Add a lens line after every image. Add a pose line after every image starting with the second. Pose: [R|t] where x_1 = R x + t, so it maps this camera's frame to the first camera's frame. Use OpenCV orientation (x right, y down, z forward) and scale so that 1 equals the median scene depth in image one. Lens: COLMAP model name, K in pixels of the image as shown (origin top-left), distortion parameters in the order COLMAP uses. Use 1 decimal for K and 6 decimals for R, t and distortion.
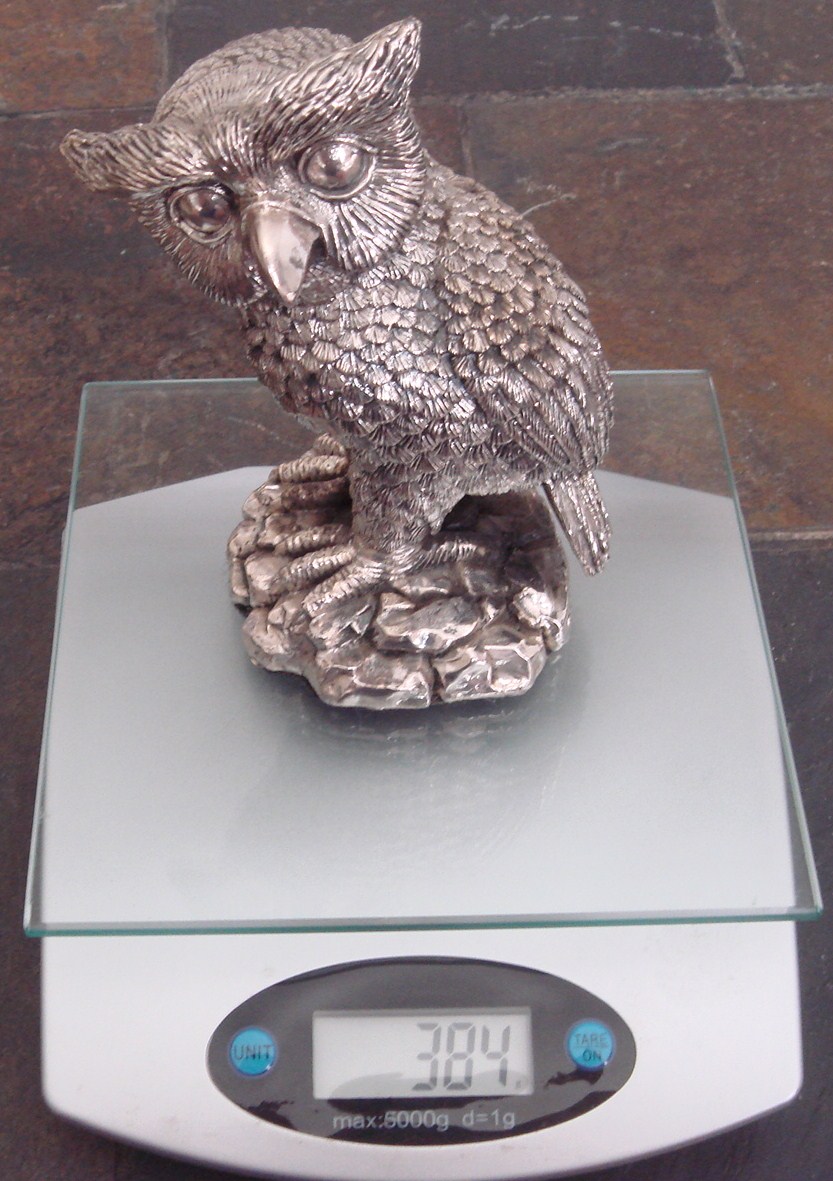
lens RADIAL K [[1731.0, 0, 416.5], [0, 1731.0, 590.5], [0, 0, 1]] dist [-0.135051, 0.031404]
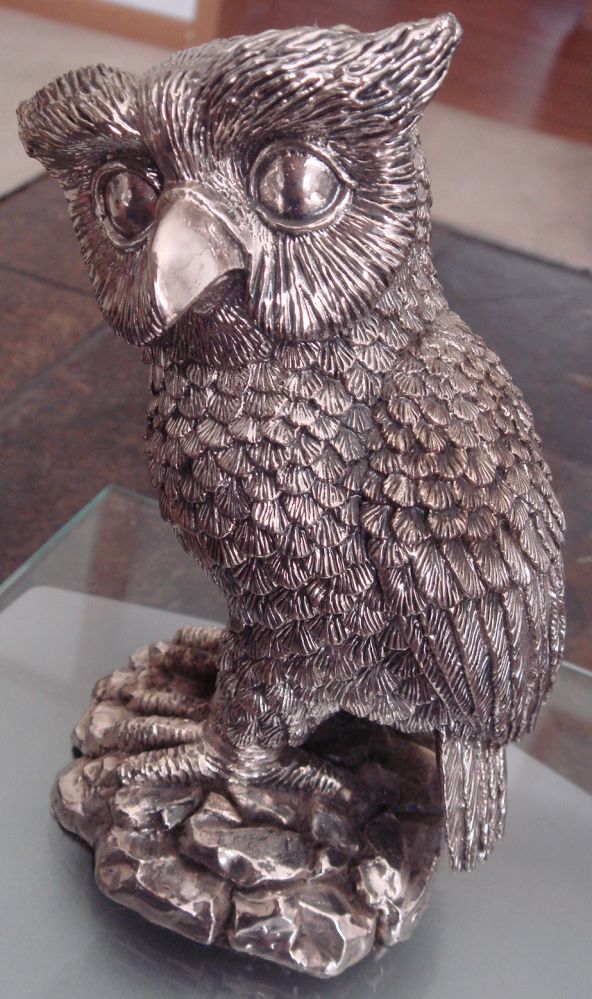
lens RADIAL K [[1135.5, 0, 313.6], [0, 1135.5, 566.2], [0, 0, 1]] dist [-0.126464, -0.010067]
pose [[0.916292, 0.351336, -0.192280, 0.102216], [-0.389944, 0.892134, -0.228125, 0.010879], [0.091391, 0.284008, 0.954457, 0.519252]]
